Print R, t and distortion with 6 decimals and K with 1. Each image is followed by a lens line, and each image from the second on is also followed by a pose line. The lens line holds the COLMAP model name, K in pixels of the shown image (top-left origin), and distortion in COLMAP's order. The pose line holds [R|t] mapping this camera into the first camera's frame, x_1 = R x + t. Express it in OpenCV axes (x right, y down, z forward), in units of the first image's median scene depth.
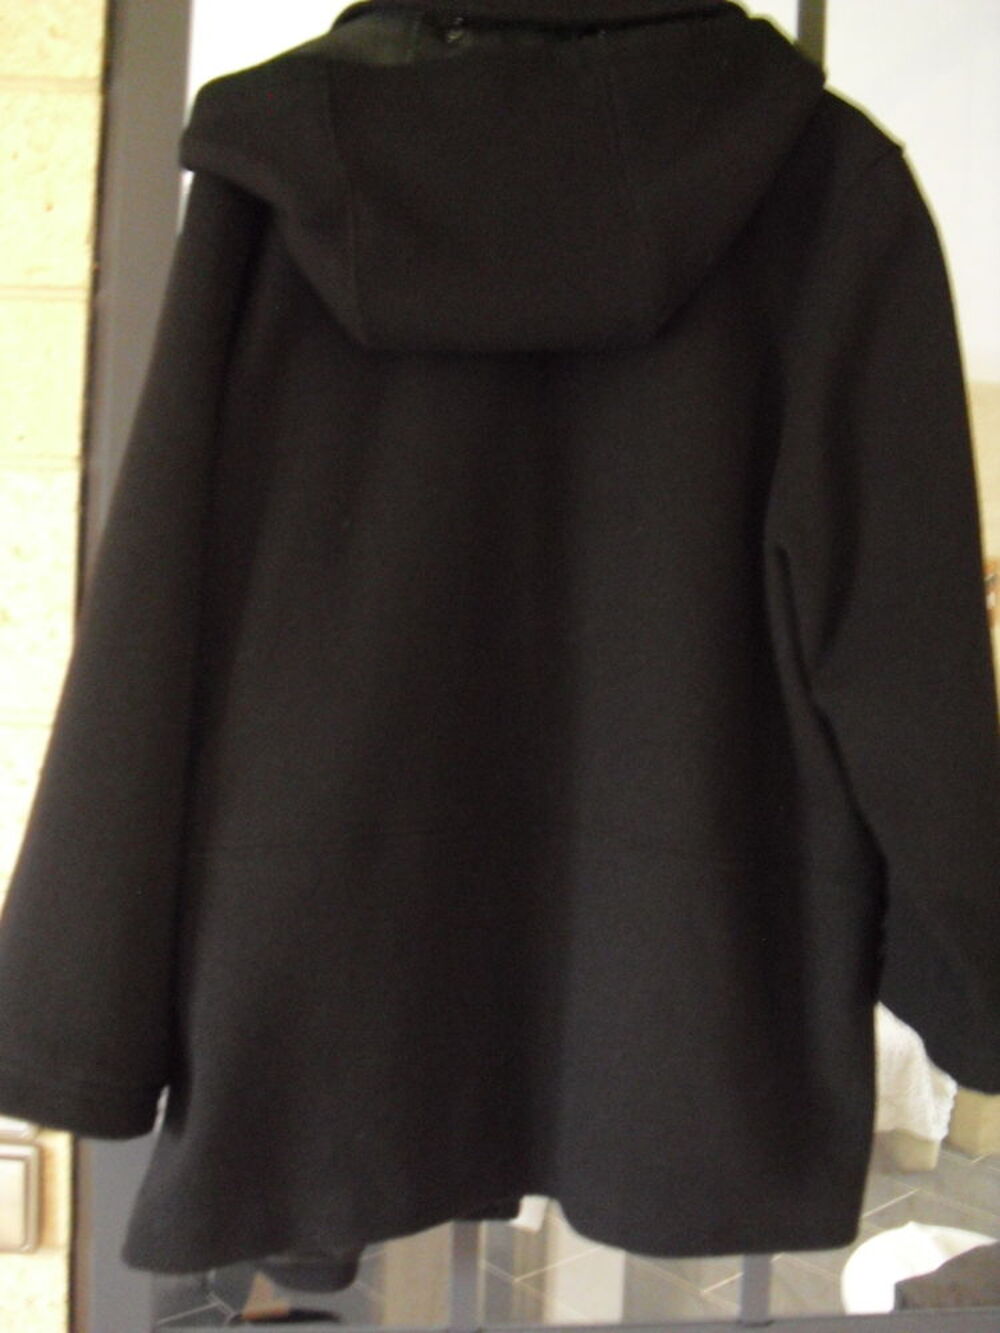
lens RADIAL K [[1403.4, 0, 499.2], [0, 1403.4, 666.3], [0, 0, 1]] dist [-0.072038, 0.000000]
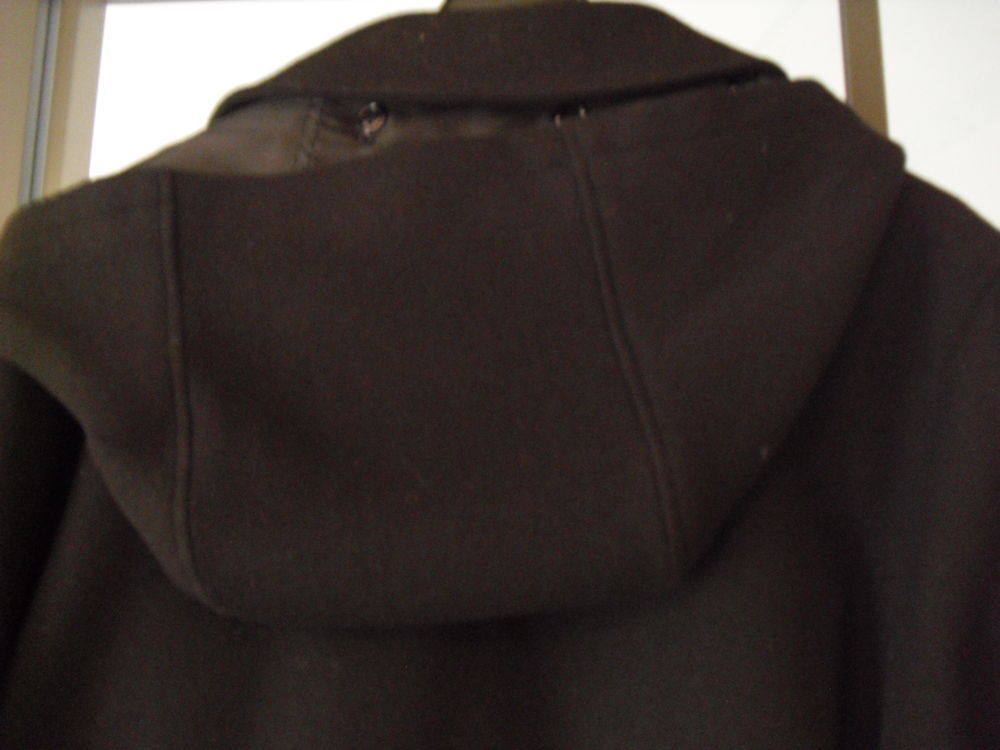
lens RADIAL K [[1052.8, 0, 510.7], [0, 1052.8, 369.4], [0, 0, 1]] dist [-0.072038, 0.000000]
pose [[0.997506, -0.037135, -0.060023, 0.066948], [0.027719, 0.988188, -0.150721, -0.253788], [0.064911, 0.148682, 0.986752, 0.500236]]
